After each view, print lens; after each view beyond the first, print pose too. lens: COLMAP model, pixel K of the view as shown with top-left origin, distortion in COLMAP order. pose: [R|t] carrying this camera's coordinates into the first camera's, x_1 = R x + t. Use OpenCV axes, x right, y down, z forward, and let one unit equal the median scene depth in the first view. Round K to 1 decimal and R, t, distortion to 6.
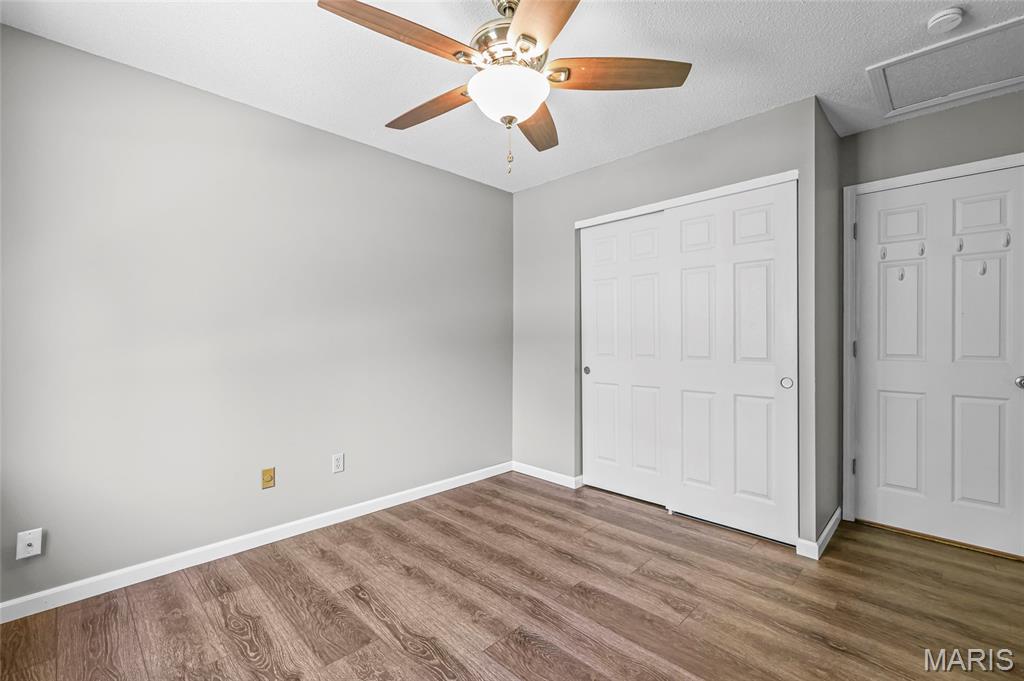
lens RADIAL K [[445.3, 0, 517.1], [0, 445.3, 334.9], [0, 0, 1]] dist [-0.001164, 0.000008]
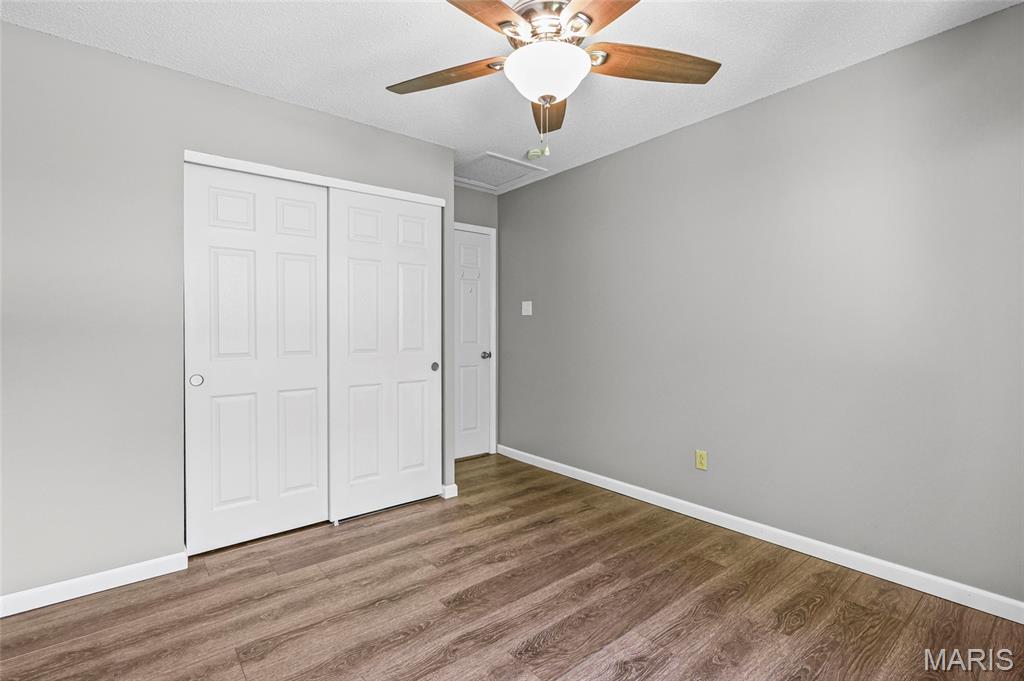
lens RADIAL K [[445.3, 0, 517.1], [0, 445.3, 334.9], [0, 0, 1]] dist [-0.001164, 0.000008]
pose [[0.129812, -0.008118, 0.991505, -0.645257], [-0.000689, 0.999966, 0.008277, -0.000080], [-0.991538, -0.001757, 0.129802, 0.633148]]
